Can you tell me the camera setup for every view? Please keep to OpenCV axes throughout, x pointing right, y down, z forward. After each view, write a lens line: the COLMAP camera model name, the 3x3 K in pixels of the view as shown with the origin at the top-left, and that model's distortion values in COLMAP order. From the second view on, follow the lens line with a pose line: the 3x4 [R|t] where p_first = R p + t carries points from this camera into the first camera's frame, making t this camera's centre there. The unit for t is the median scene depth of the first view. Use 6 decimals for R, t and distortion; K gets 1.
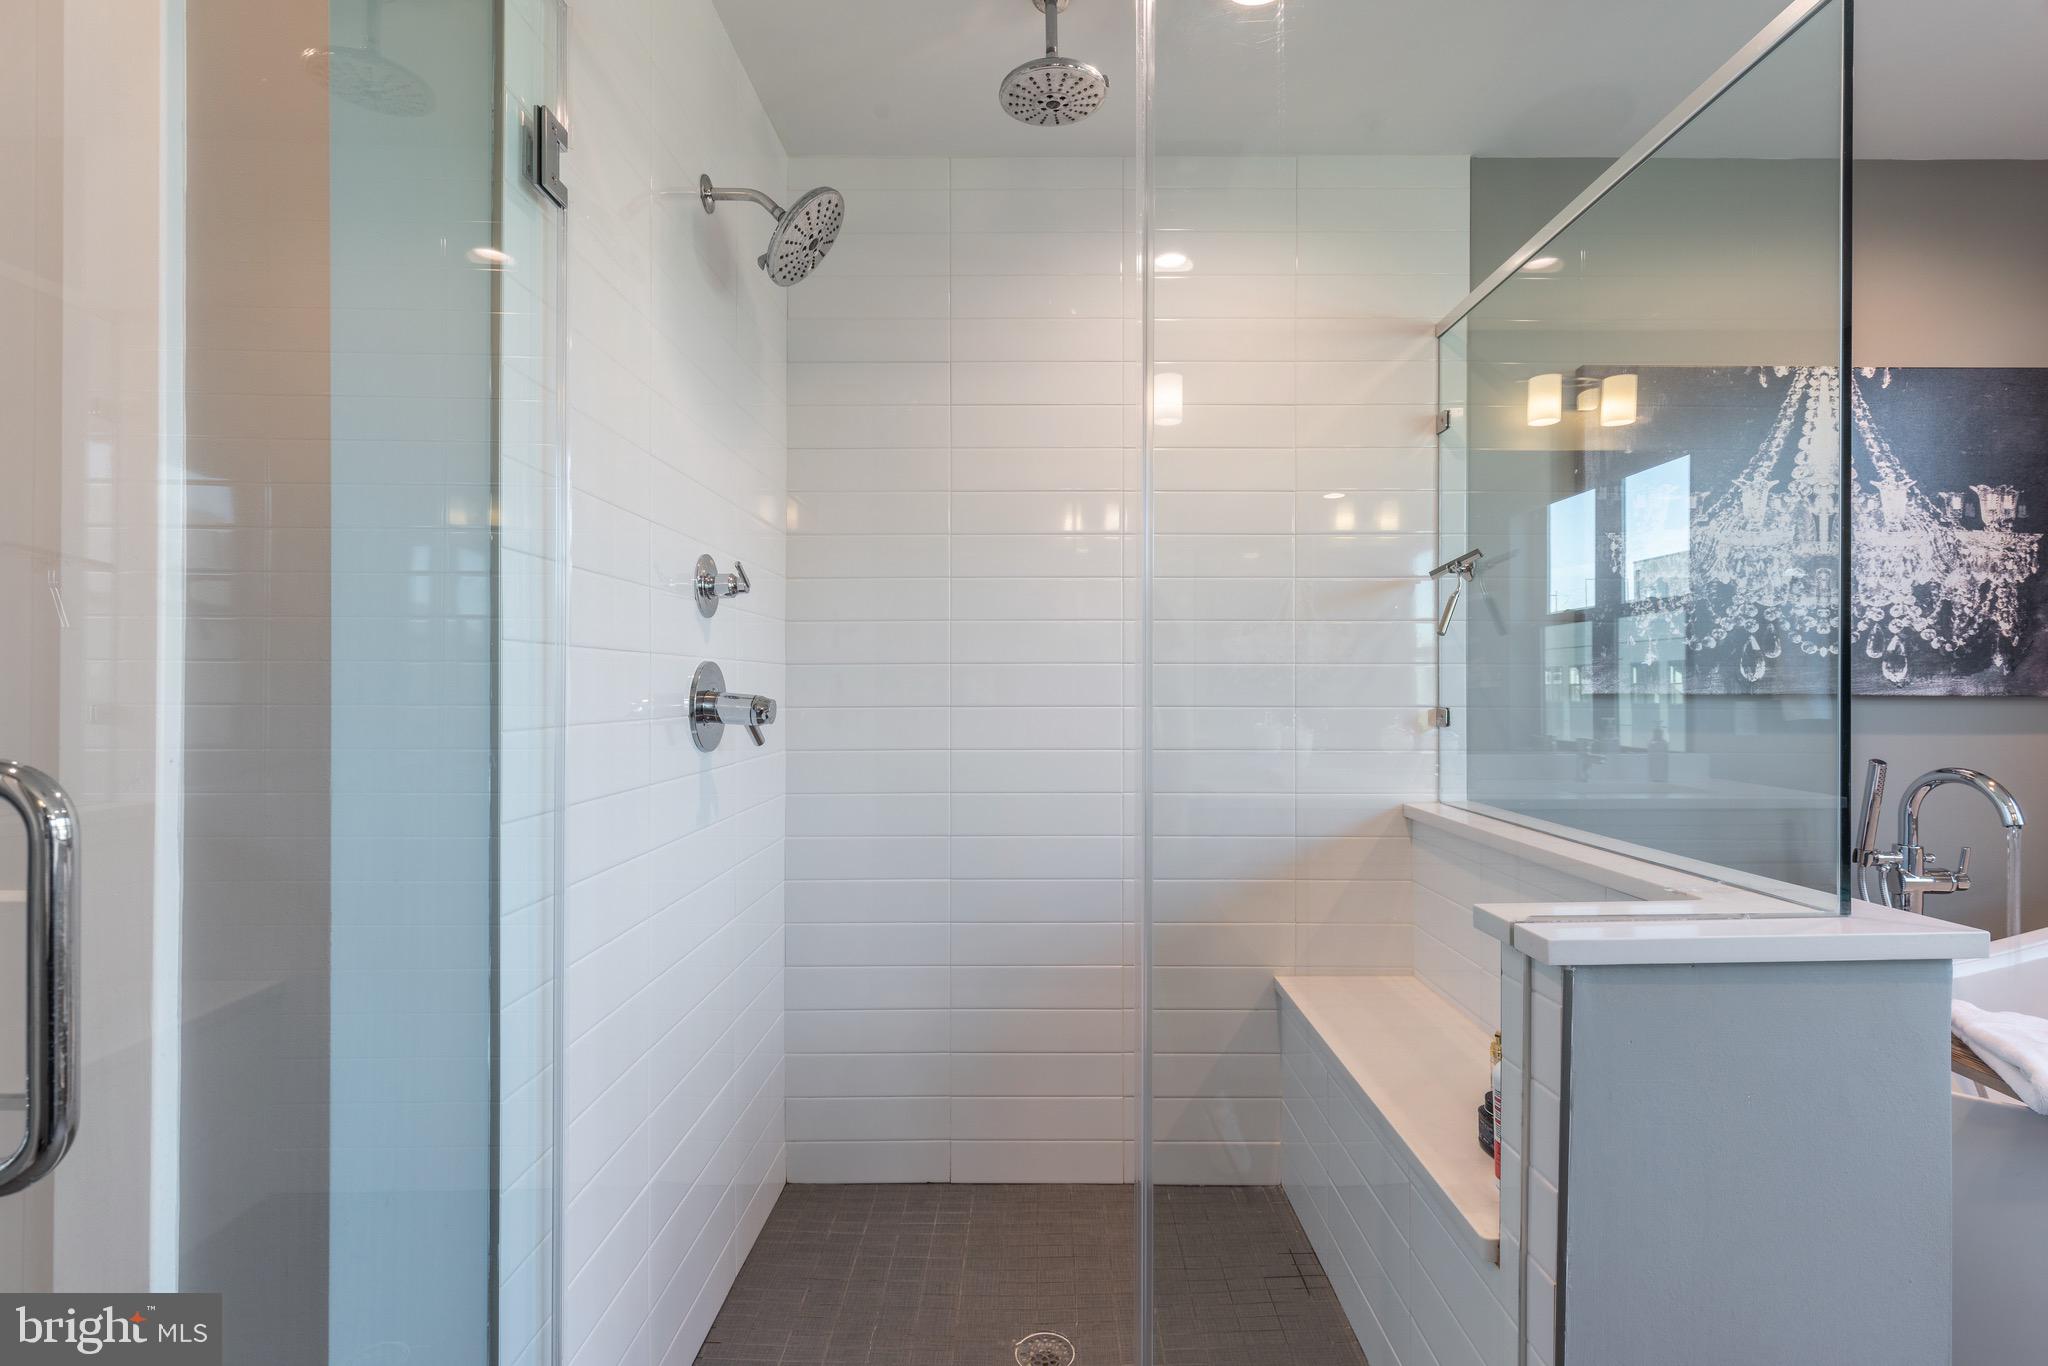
lens RADIAL K [[921.2, 0, 1029.3], [0, 921.2, 682.8], [0, 0, 1]] dist [0.011918, -0.001467]
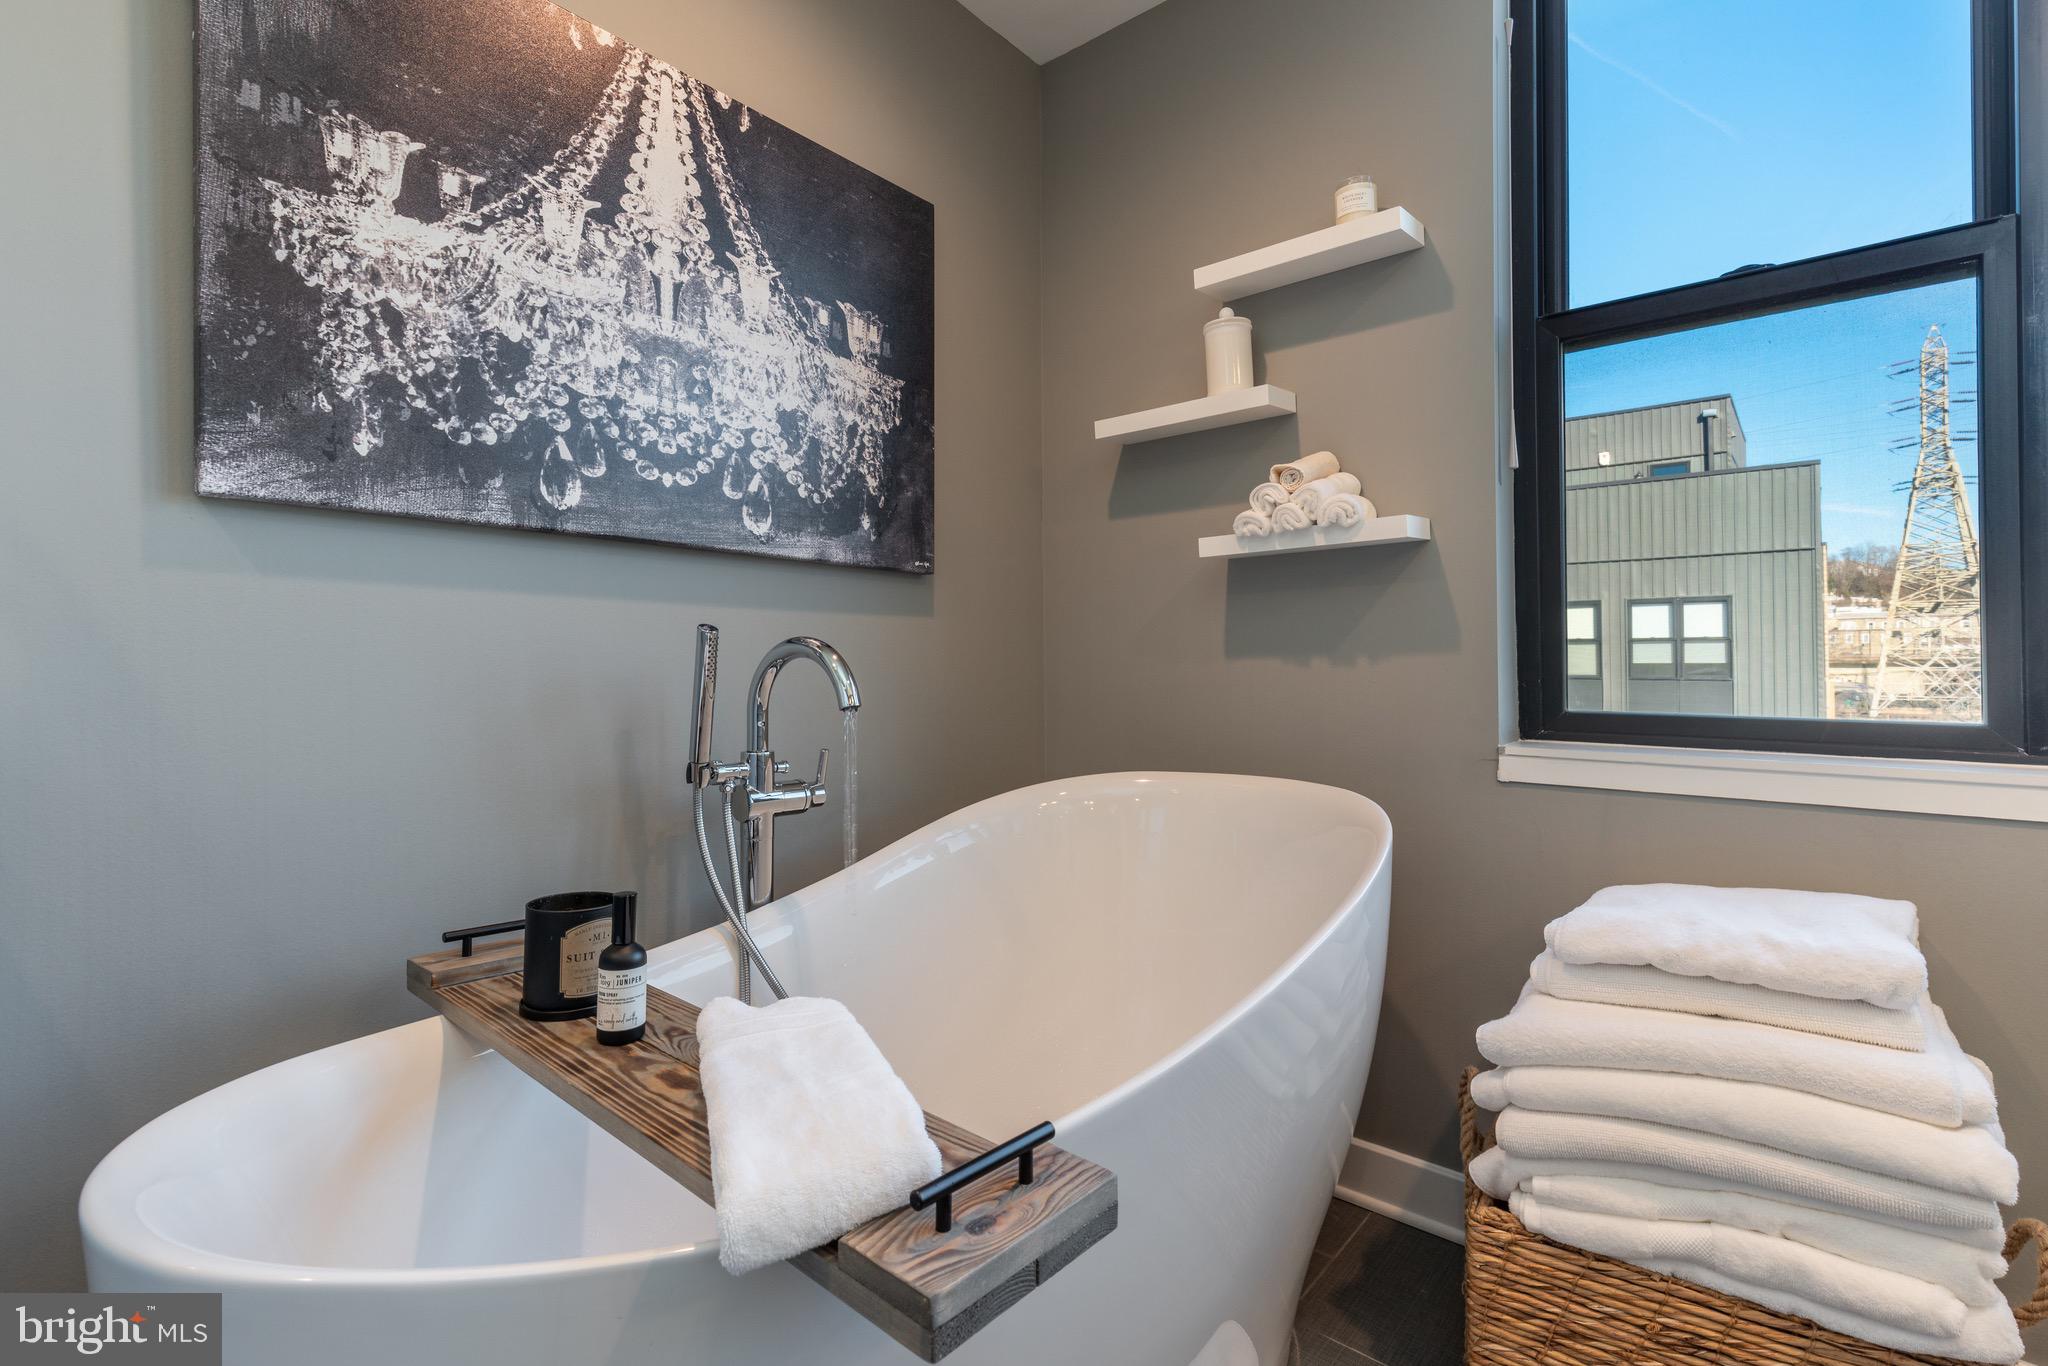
lens RADIAL K [[921.2, 0, 1025.2], [0, 921.2, 674.6], [0, 0, 1]] dist [0.011918, -0.001467]
pose [[0.654570, -0.004546, 0.755988, 0.515376], [0.007517, 0.999972, -0.000495, 0.111260], [-0.755964, 0.006007, 0.654585, 0.361063]]
